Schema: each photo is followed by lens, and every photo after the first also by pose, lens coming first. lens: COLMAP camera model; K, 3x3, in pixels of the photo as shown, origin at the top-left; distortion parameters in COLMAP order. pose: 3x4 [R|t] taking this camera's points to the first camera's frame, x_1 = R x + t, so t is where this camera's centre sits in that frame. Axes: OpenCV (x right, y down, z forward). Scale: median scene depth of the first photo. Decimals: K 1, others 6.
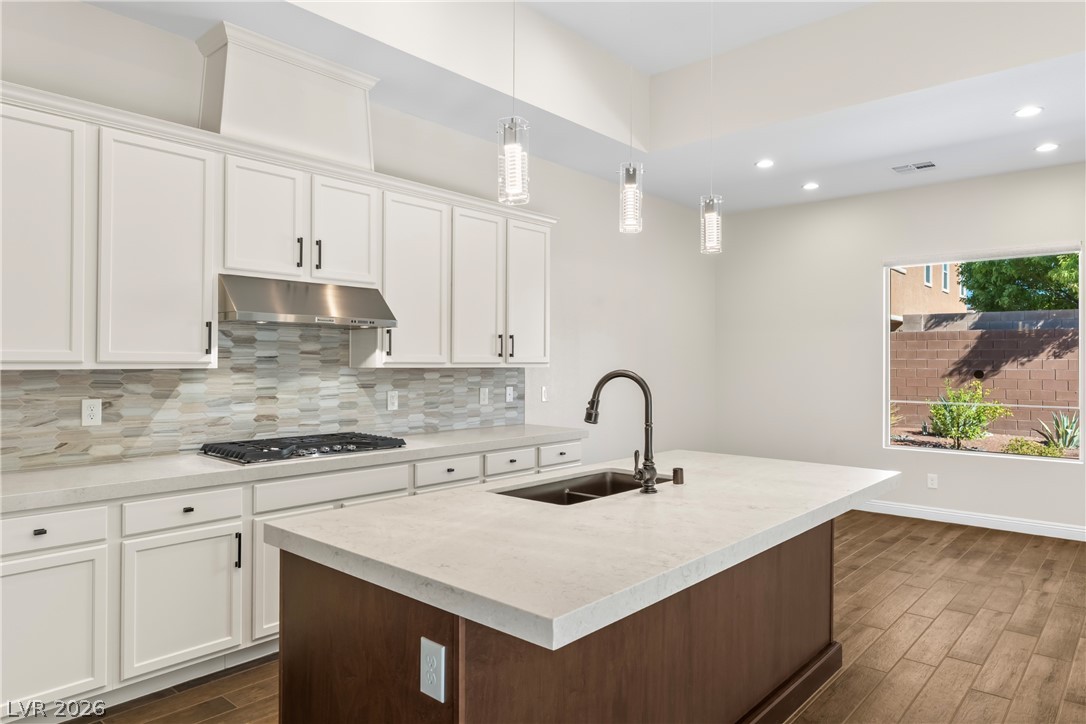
lens RADIAL K [[696.0, 0, 537.9], [0, 696.0, 364.1], [0, 0, 1]] dist [0.003611, 0.000437]
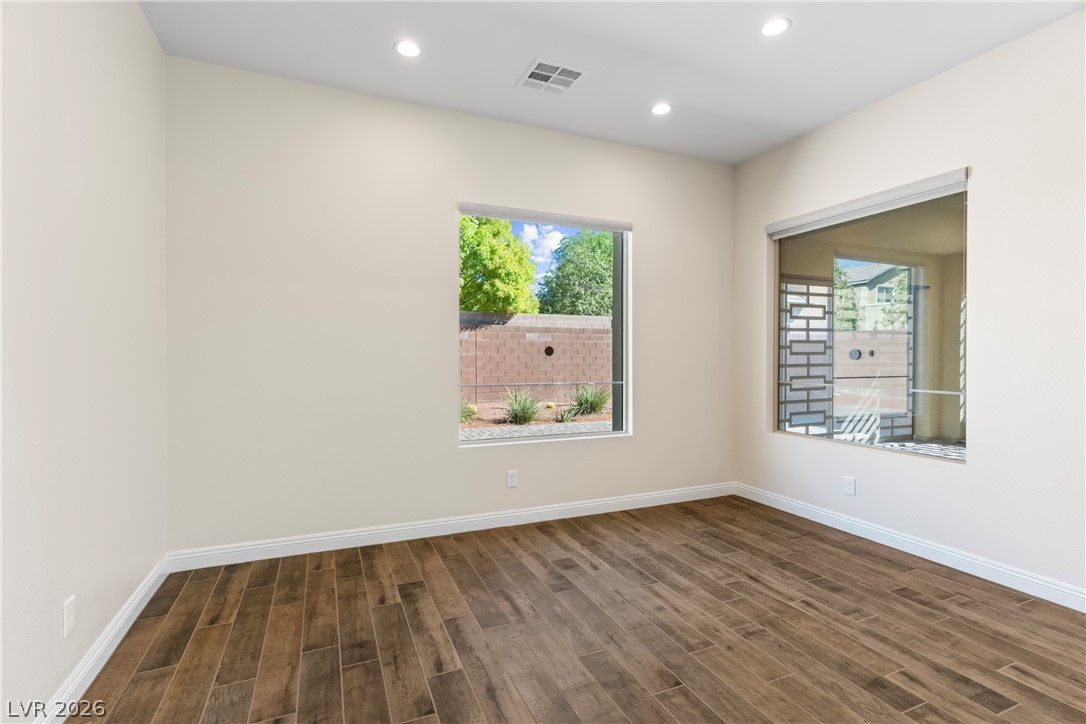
lens RADIAL K [[512.9, 0, 544.7], [0, 512.9, 368.5], [0, 0, 1]] dist [0.000825, 0.000531]
pose [[0.421104, -0.029241, 0.906541, 0.032979], [0.005652, 0.999545, 0.029615, 0.022364], [-0.906995, -0.007347, 0.421078, 1.035174]]
